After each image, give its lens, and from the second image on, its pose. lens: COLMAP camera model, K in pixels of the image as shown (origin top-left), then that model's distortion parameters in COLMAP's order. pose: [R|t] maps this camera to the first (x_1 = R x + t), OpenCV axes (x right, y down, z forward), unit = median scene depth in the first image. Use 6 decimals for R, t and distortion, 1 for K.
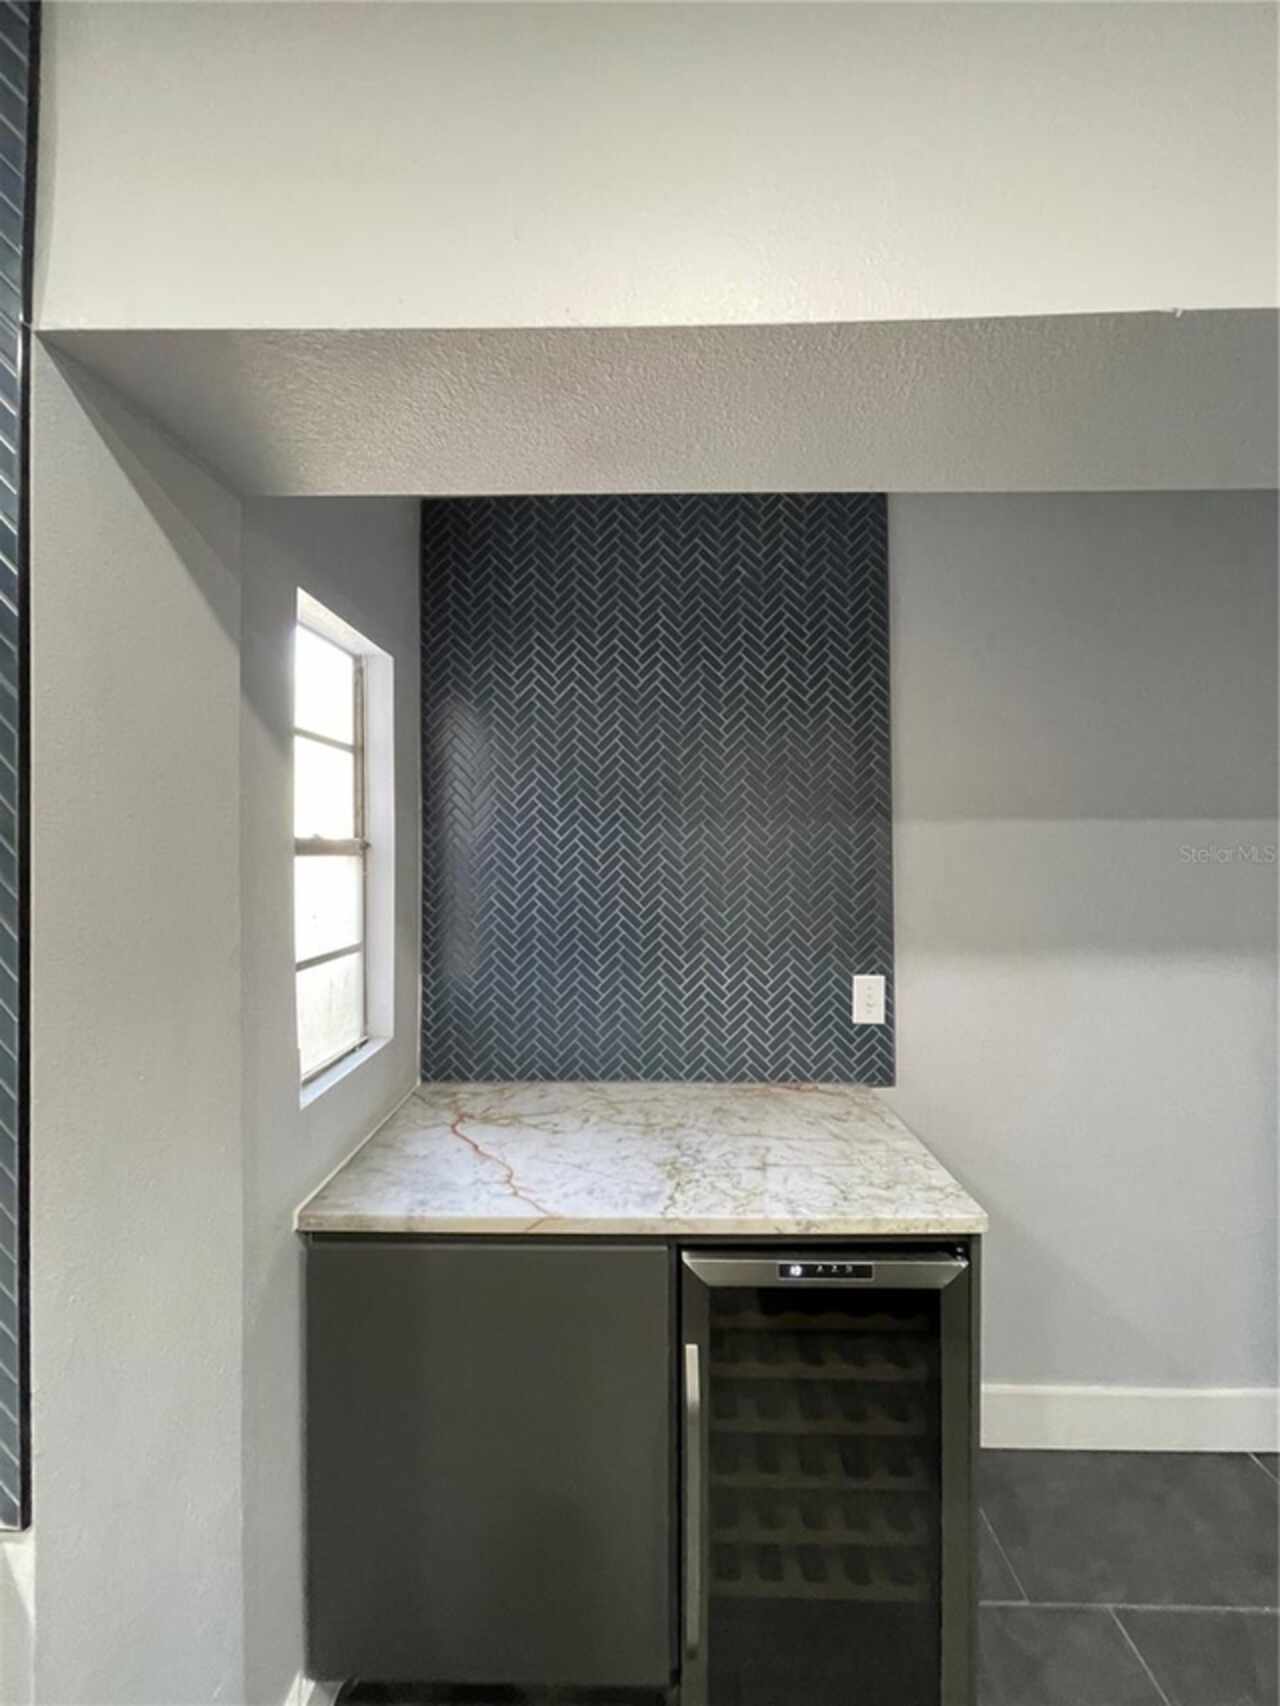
lens RADIAL K [[682.3, 0, 629.7], [0, 682.3, 845.8], [0, 0, 1]] dist [-0.007262, 0.000126]
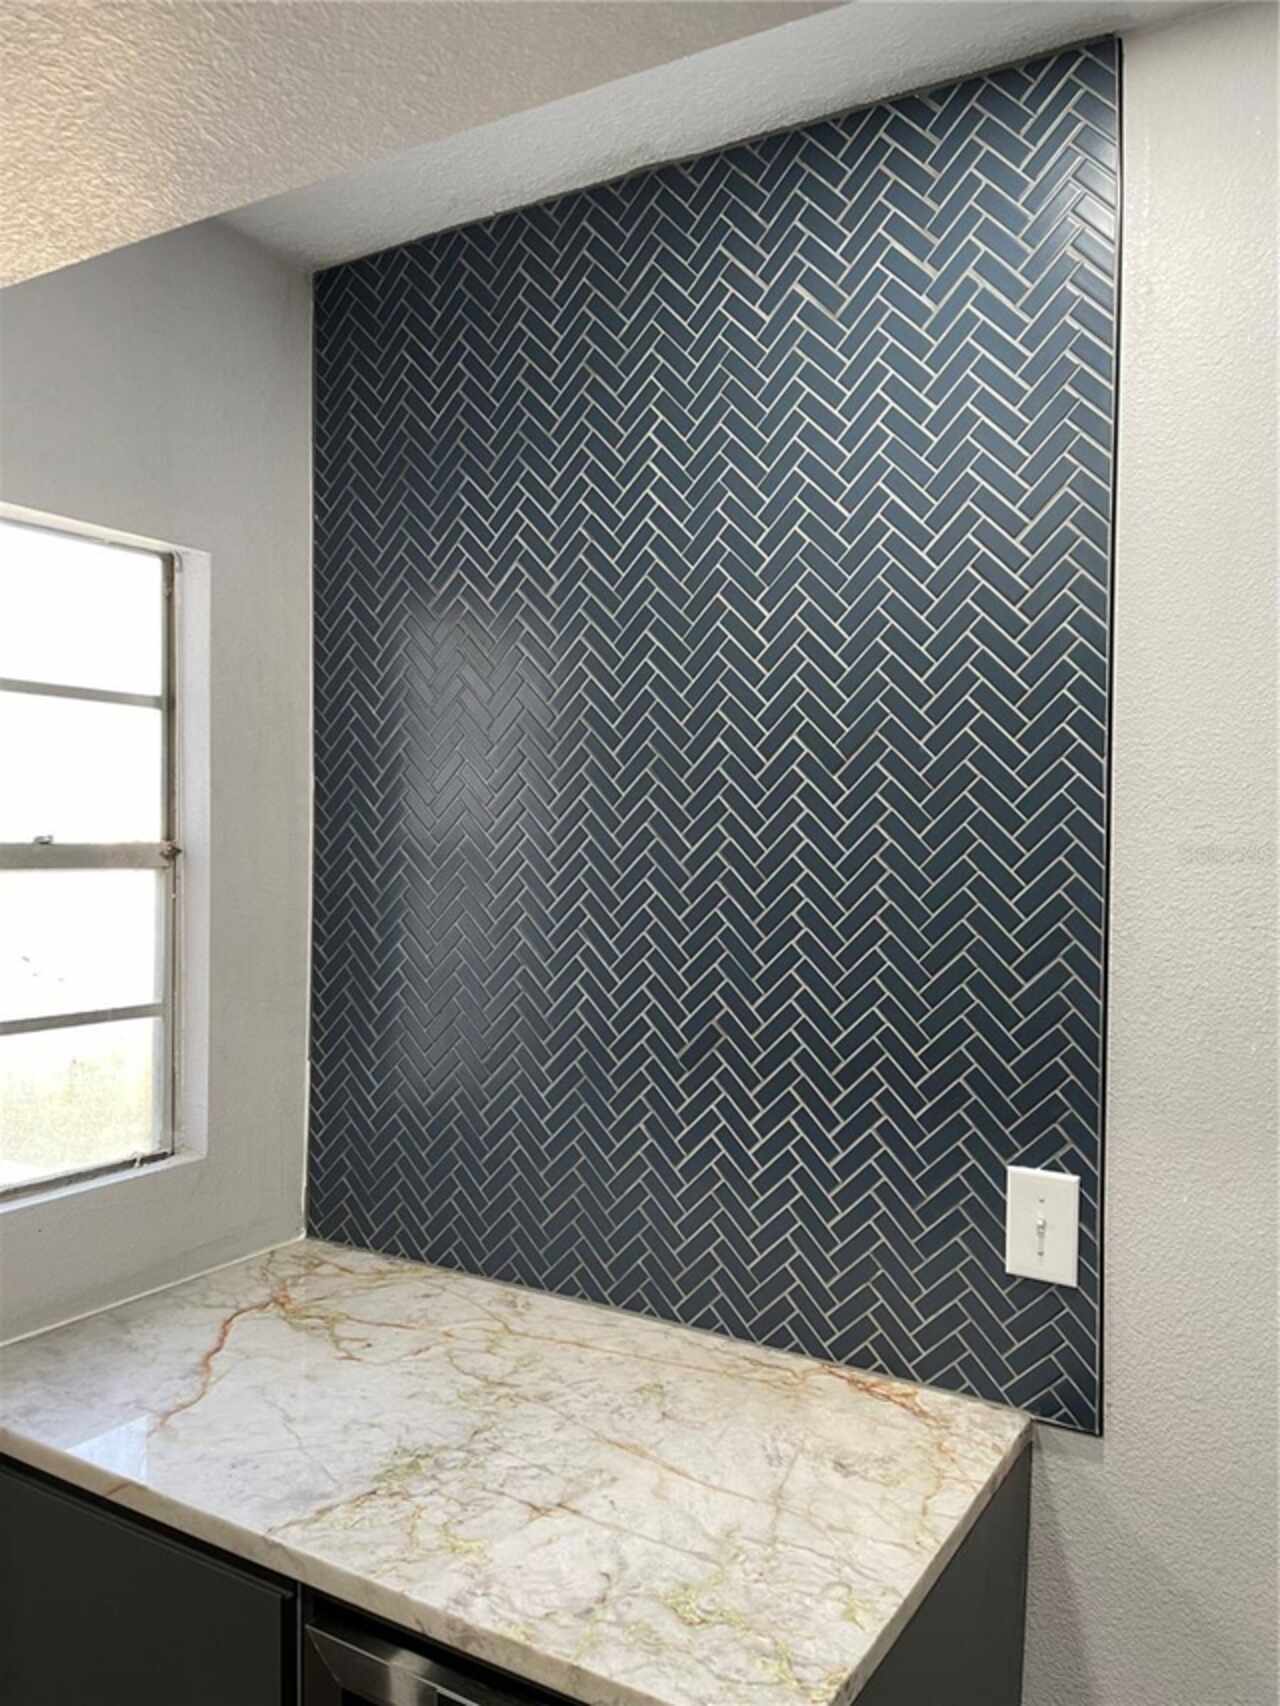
lens RADIAL K [[1280.6, 0, 641.6], [0, 1280.6, 859.3], [0, 0, 1]] dist [0.029616, -0.000131]
pose [[0.866570, 0.026880, -0.498332, 0.533860], [-0.015052, 0.999502, 0.027738, -0.030504], [0.498829, -0.016537, 0.866543, 0.153764]]
